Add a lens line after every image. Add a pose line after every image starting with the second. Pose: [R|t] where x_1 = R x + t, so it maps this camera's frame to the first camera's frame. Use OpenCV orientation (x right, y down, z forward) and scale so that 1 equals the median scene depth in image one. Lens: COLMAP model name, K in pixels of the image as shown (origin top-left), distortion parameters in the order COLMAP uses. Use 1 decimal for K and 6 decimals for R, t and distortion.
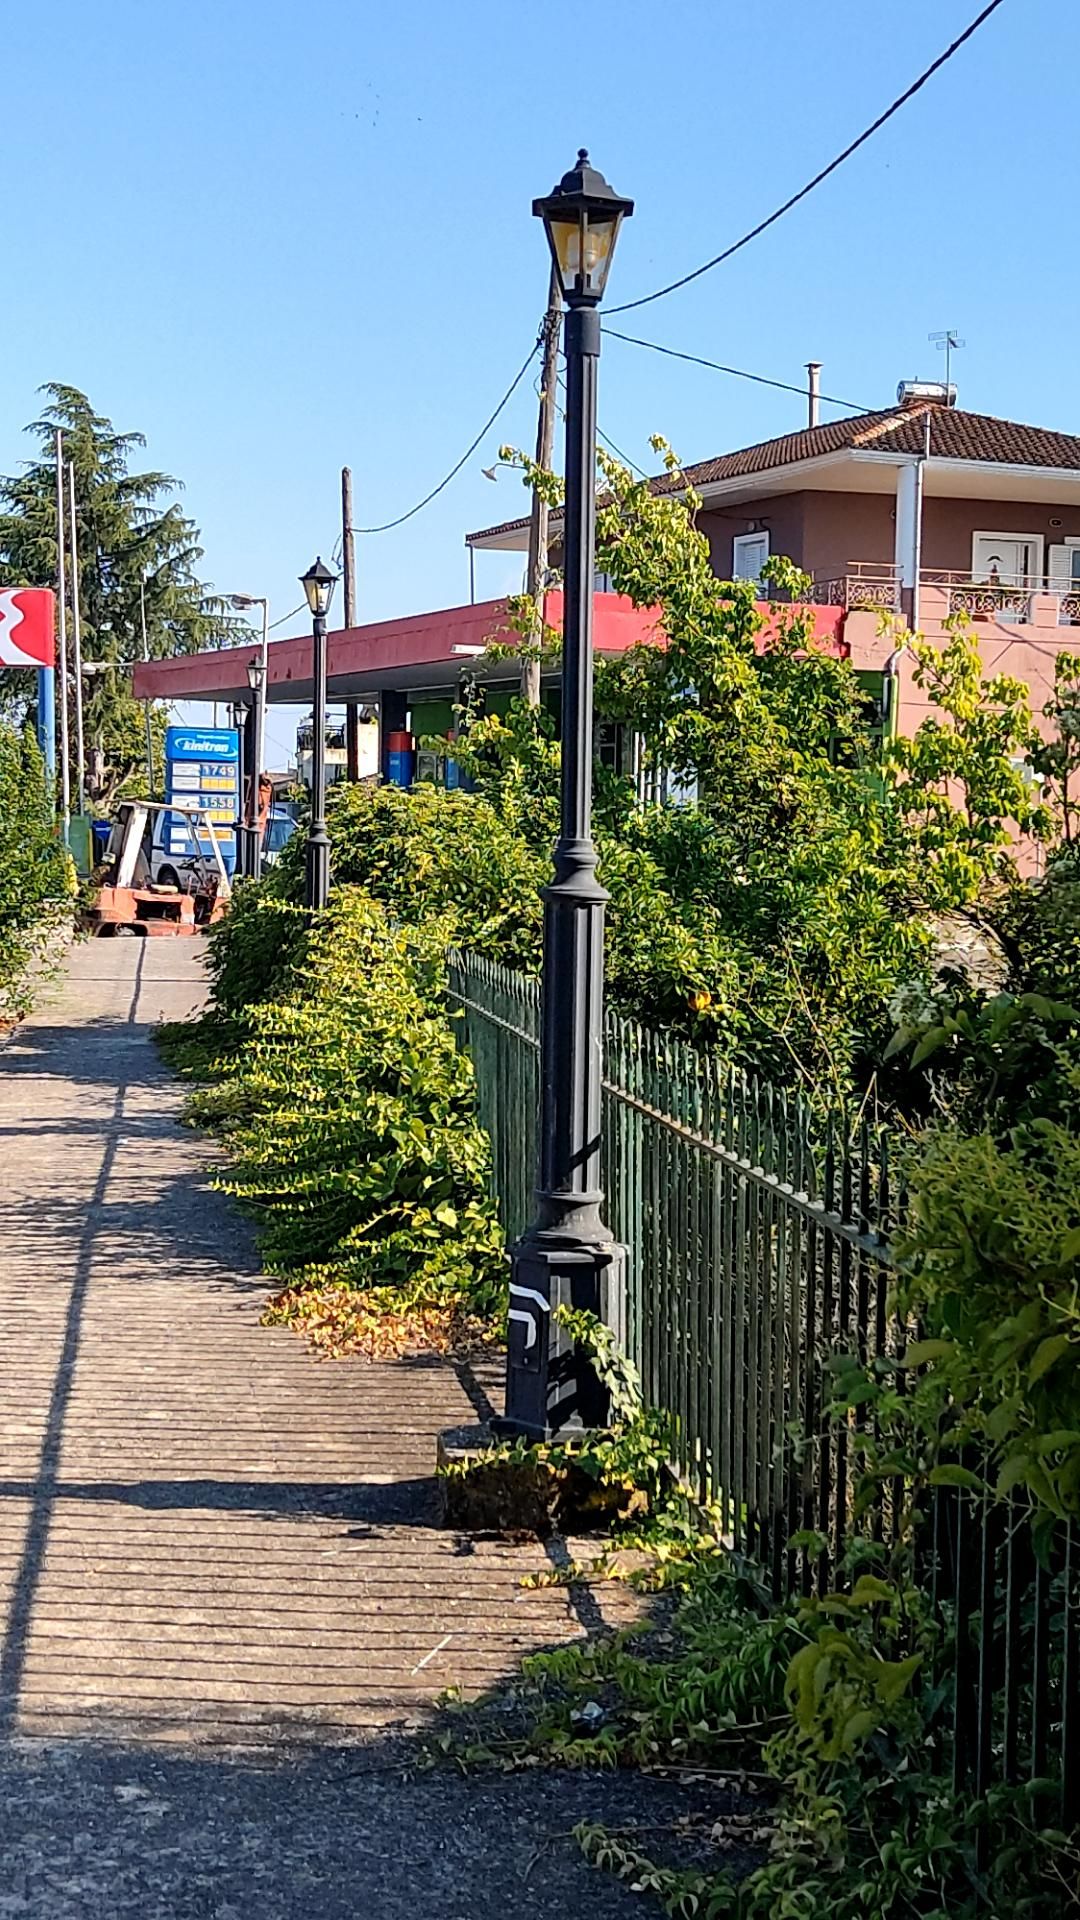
lens RADIAL K [[2779.4, 0, 554.4], [0, 2779.4, 977.8], [0, 0, 1]] dist [0.074325, 0.000000]
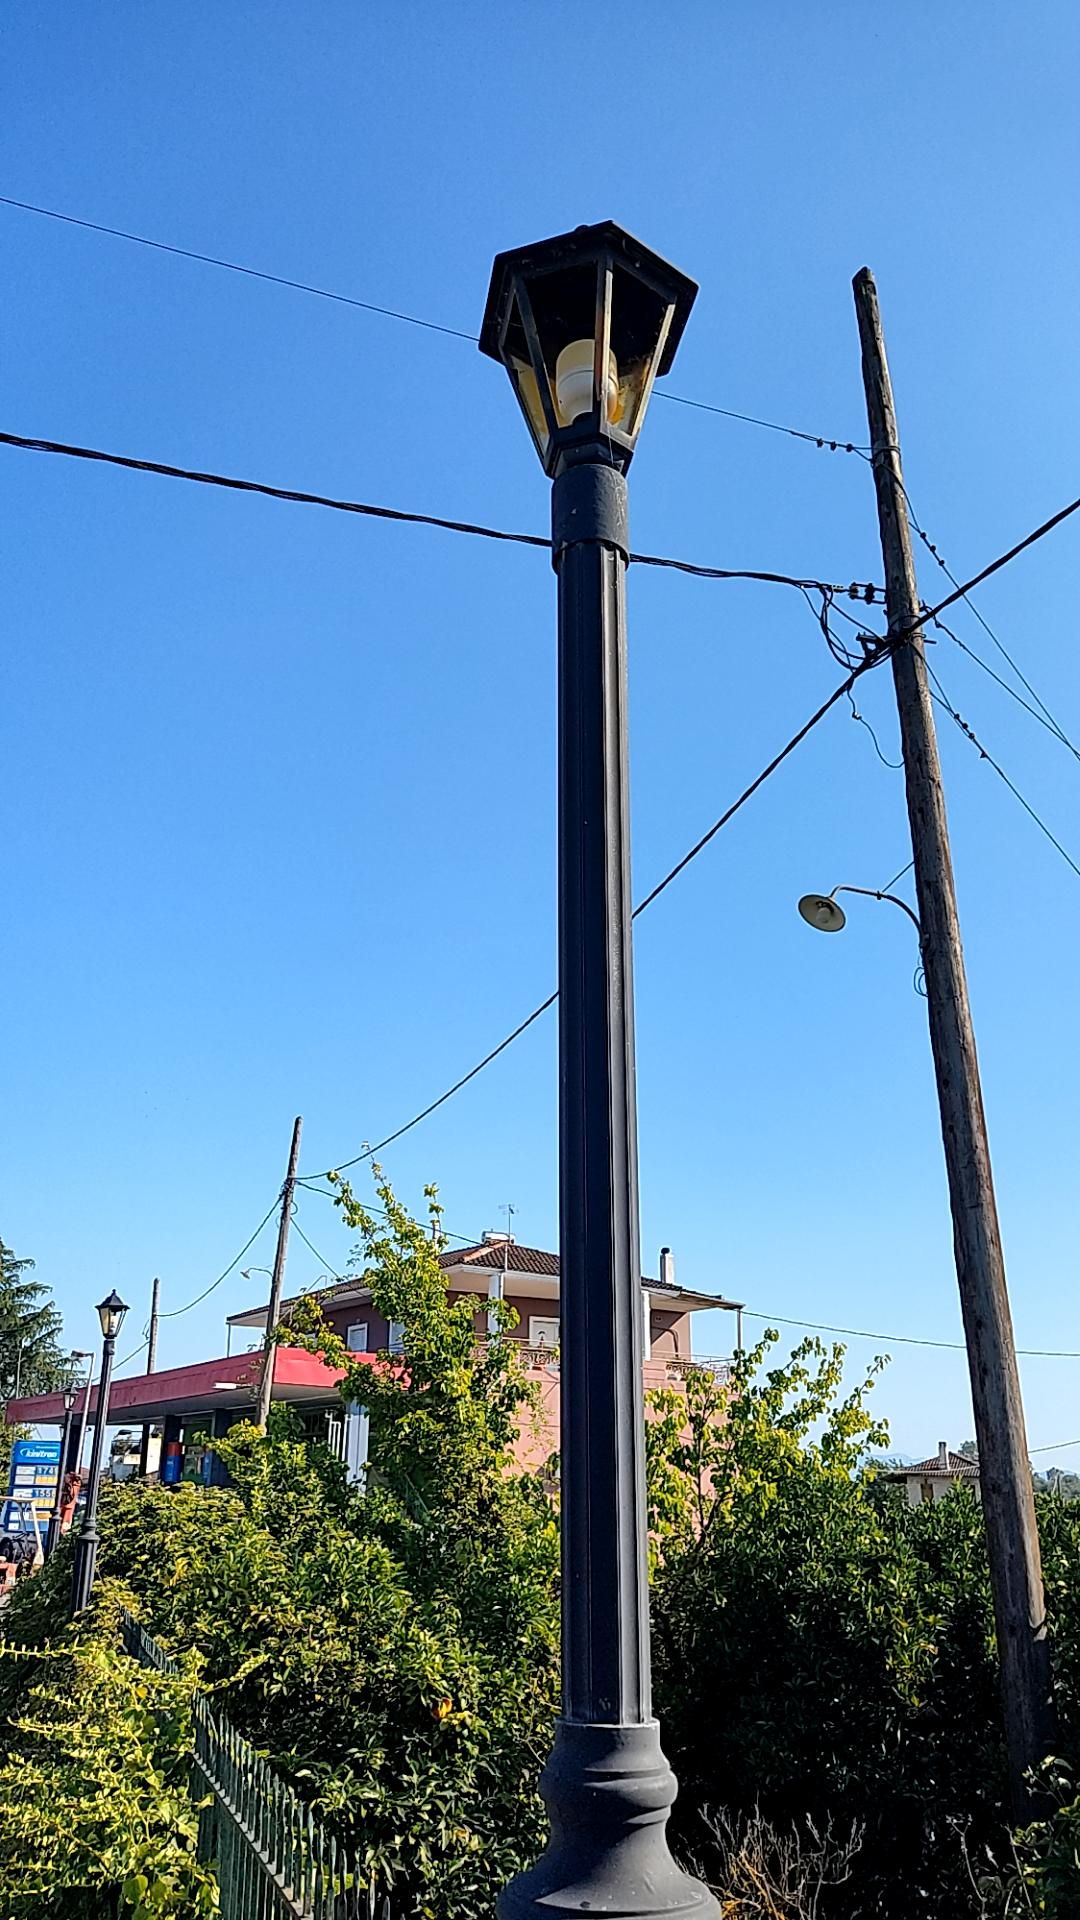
lens RADIAL K [[1464.6, 0, 541.3], [0, 1464.6, 959.0], [0, 0, 1]] dist [0.082038, -0.102270]
pose [[0.984753, 0.051171, 0.166262, -0.006438], [0.018330, 0.919913, -0.391694, -0.011552], [-0.172990, 0.388769, 0.904949, 0.143234]]
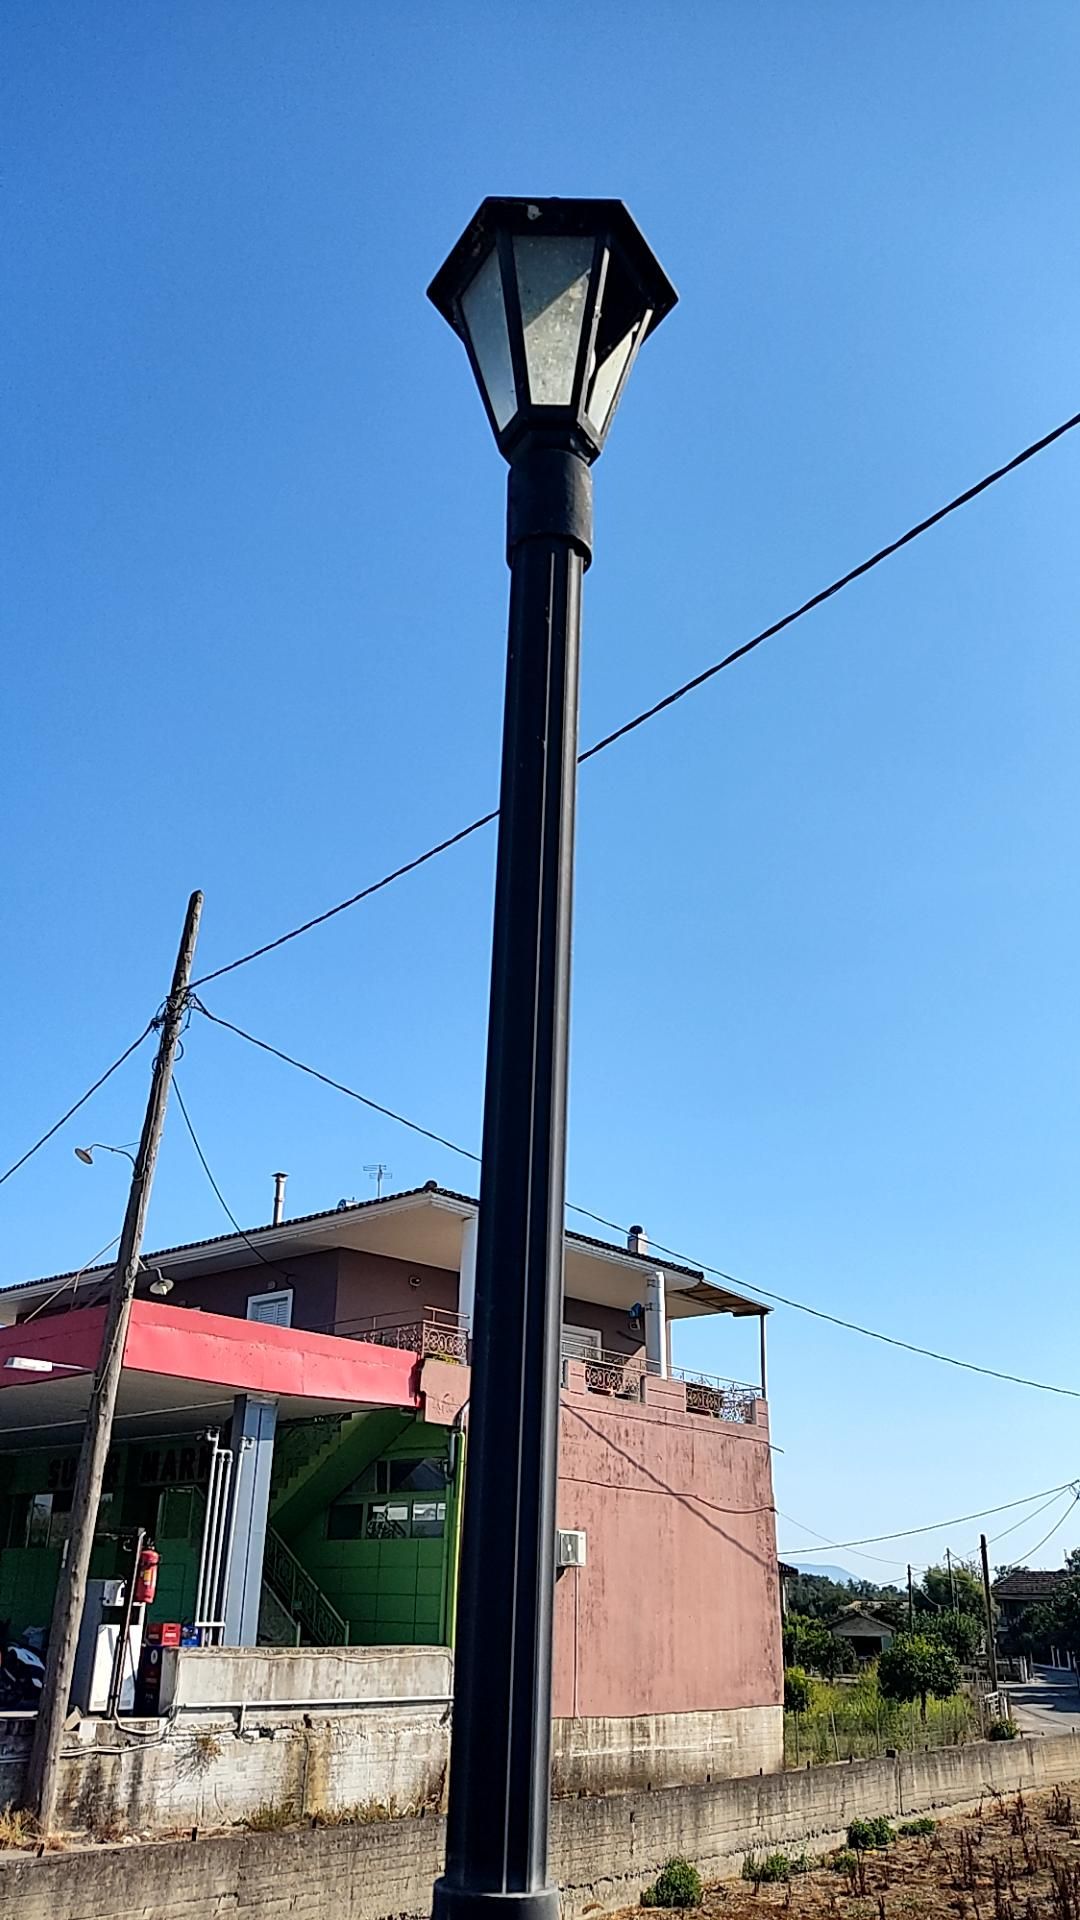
lens RADIAL K [[1474.3, 0, 527.6], [0, 1474.3, 904.4], [0, 0, 1]] dist [0.025091, -0.057998]
pose [[0.920506, 0.166456, 0.353498, -0.089200], [0.018965, 0.884616, -0.465934, -0.044090], [-0.390267, 0.435599, 0.811138, 0.684818]]
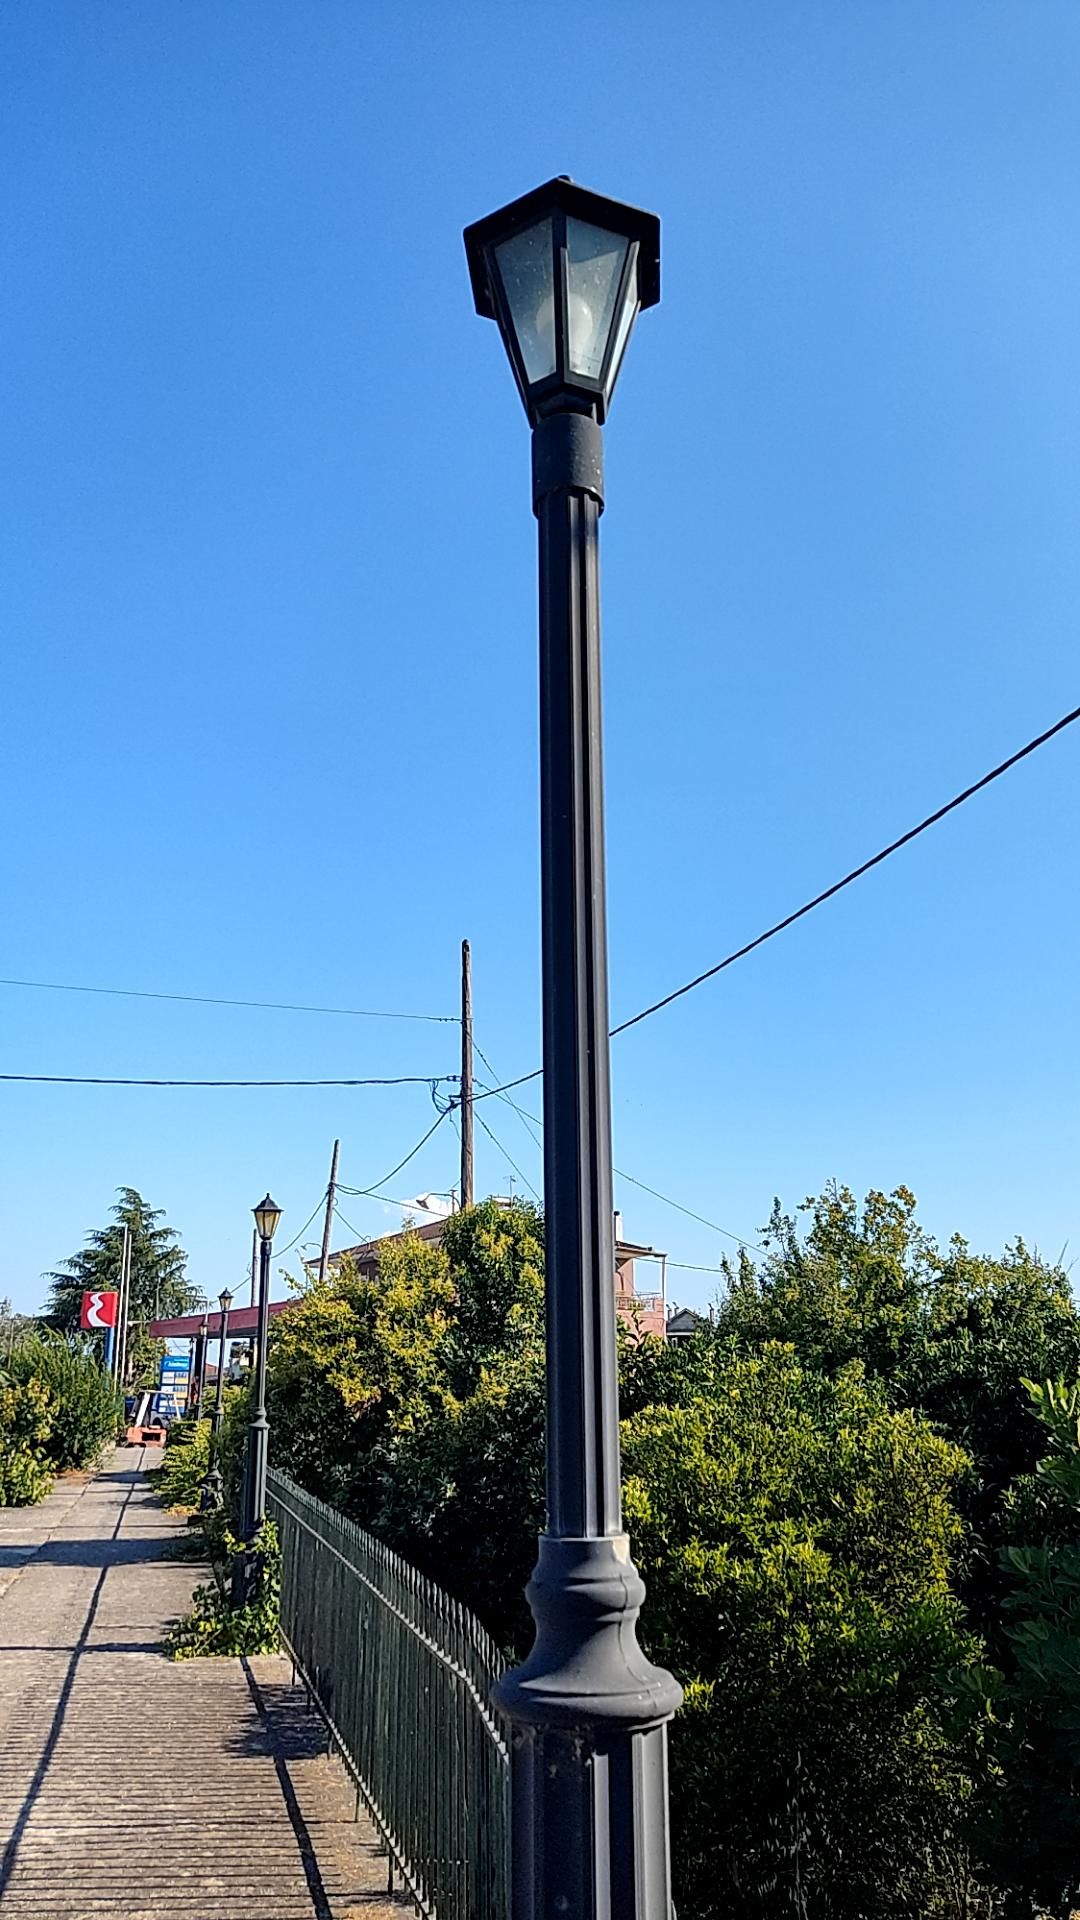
lens RADIAL K [[1464.6, 0, 536.1], [0, 1464.6, 934.1], [0, 0, 1]] dist [0.082038, -0.102270]
pose [[0.995195, 0.018344, 0.096180, 0.064765], [0.016350, 0.937369, -0.347954, 0.021549], [-0.096539, 0.347855, 0.932565, -0.426269]]
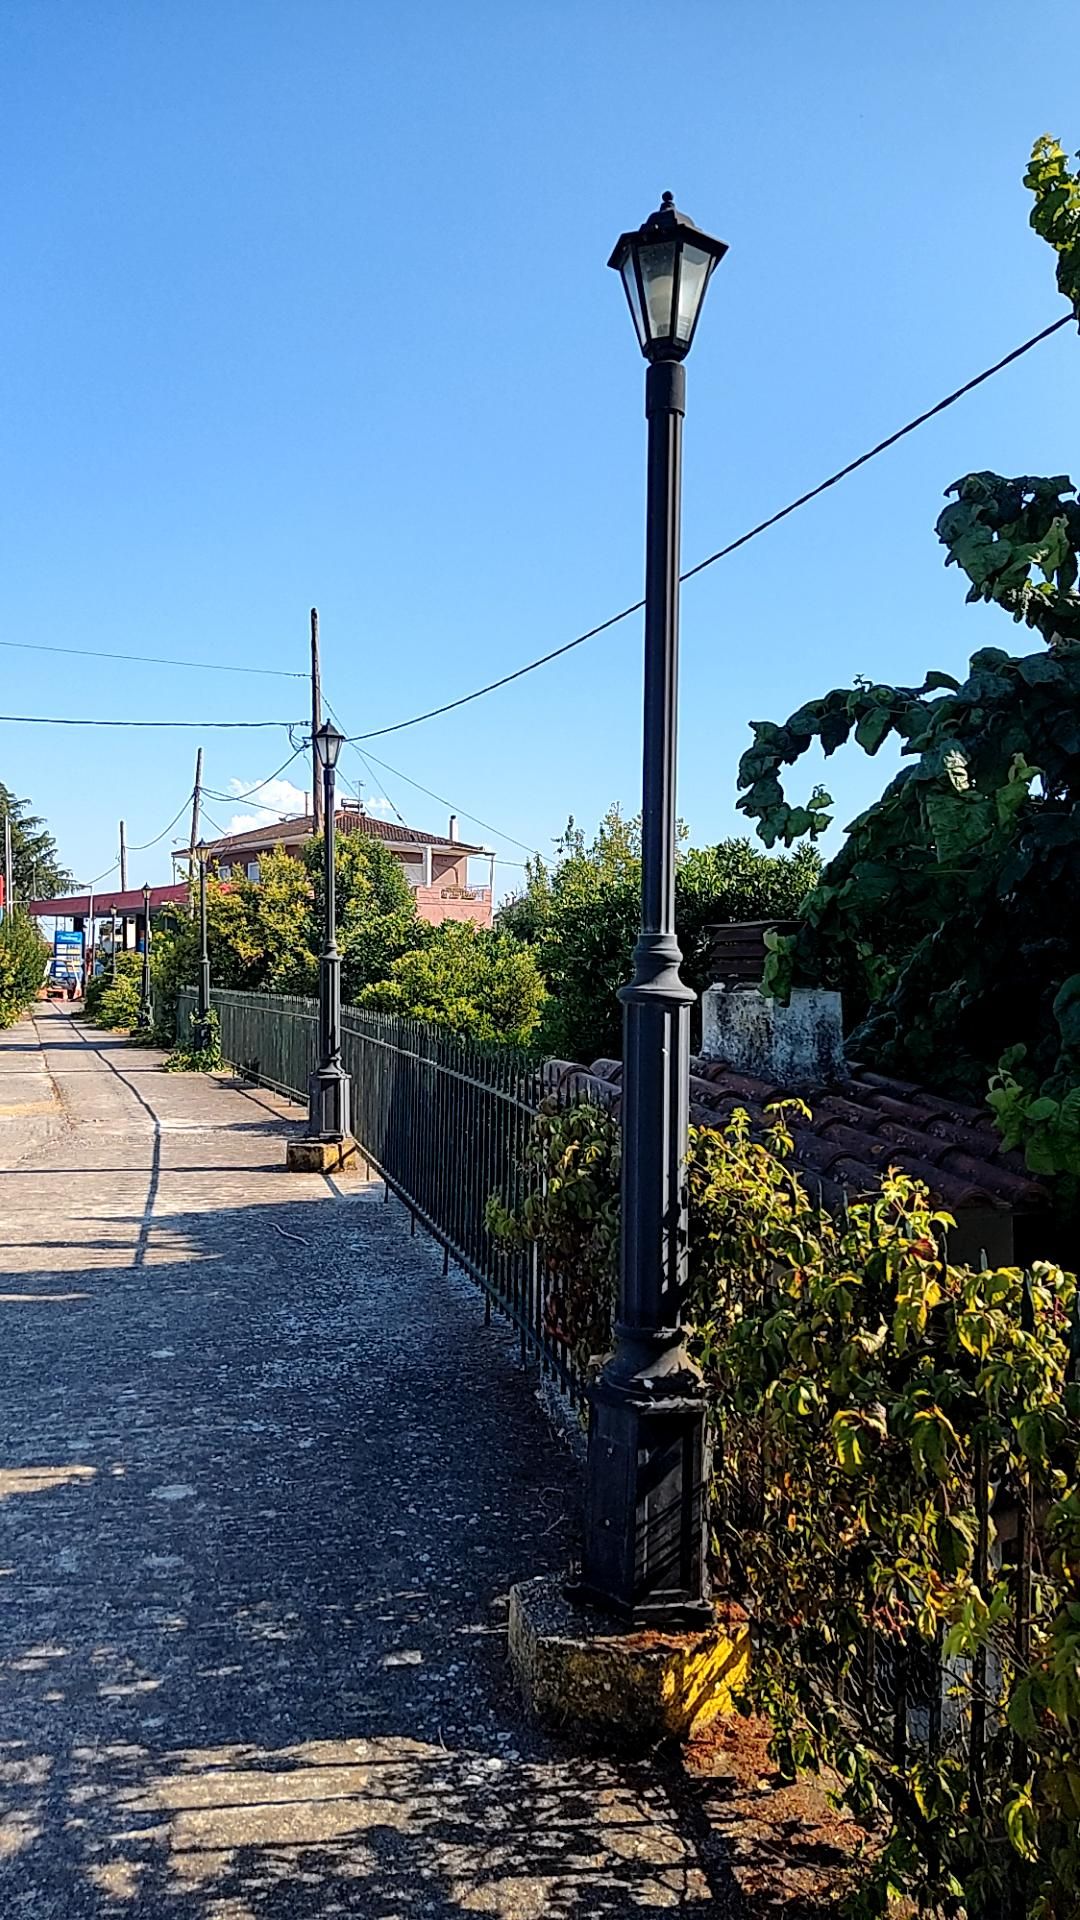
lens RADIAL K [[1464.6, 0, 551.4], [0, 1464.6, 985.1], [0, 0, 1]] dist [0.082038, -0.102270]
pose [[0.978518, -0.006866, 0.206048, 0.053251], [0.016159, 0.998925, -0.043453, 0.044520], [-0.205528, 0.045849, 0.977577, -0.672998]]
